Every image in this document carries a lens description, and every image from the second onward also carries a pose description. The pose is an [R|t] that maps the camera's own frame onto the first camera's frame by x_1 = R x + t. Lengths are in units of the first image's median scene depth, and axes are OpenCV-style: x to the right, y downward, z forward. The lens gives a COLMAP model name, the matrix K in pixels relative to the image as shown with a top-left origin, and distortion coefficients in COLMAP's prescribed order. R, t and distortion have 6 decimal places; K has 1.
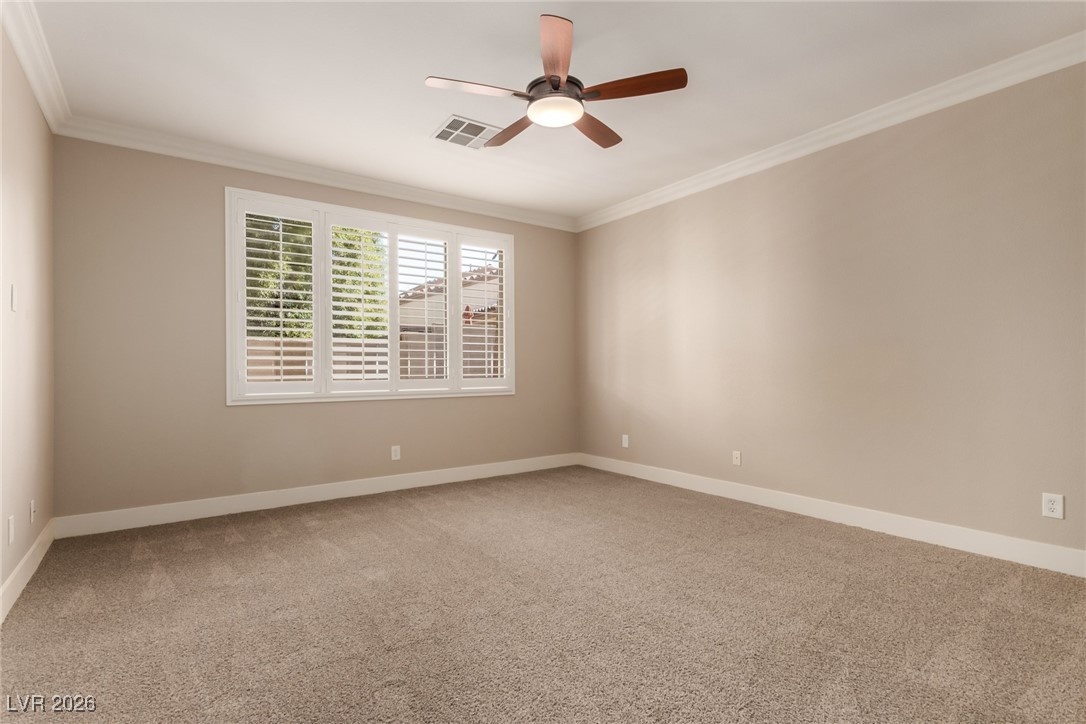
lens RADIAL K [[518.6, 0, 543.0], [0, 518.6, 362.0], [0, 0, 1]] dist [-0.000478, 0.000589]
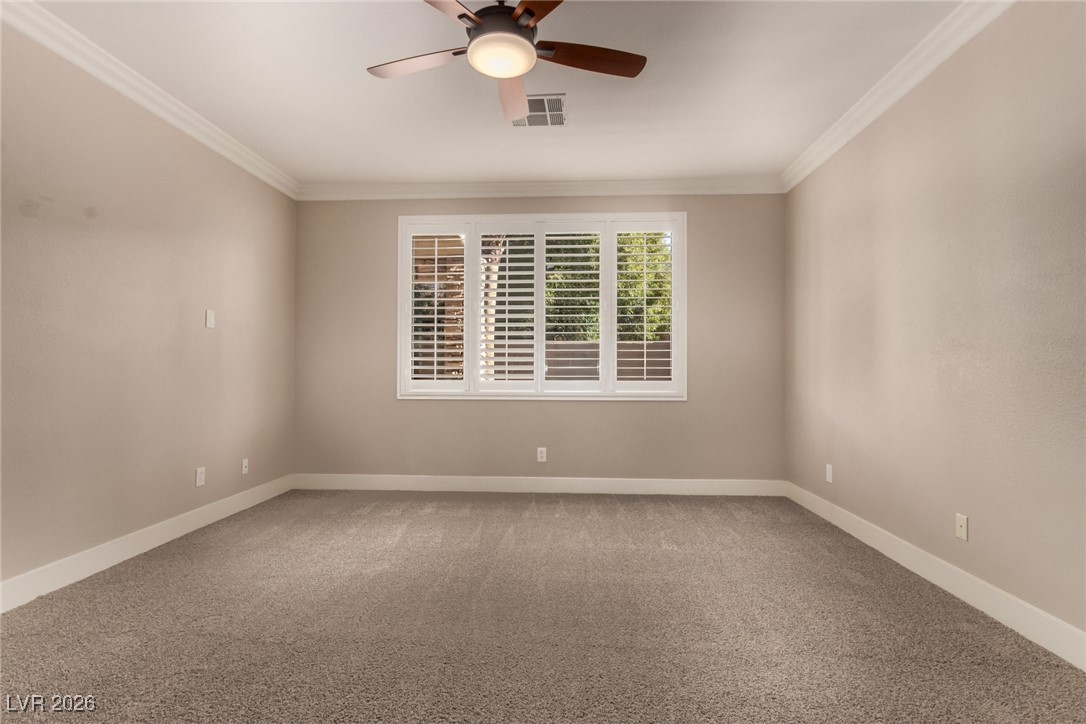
lens RADIAL K [[518.6, 0, 543.0], [0, 518.6, 362.0], [0, 0, 1]] dist [-0.000478, 0.000589]
pose [[0.786081, -0.001881, -0.618121, 0.364461], [0.000854, 0.999998, -0.001956, 0.001035], [0.618123, 0.001010, 0.786081, 0.249632]]
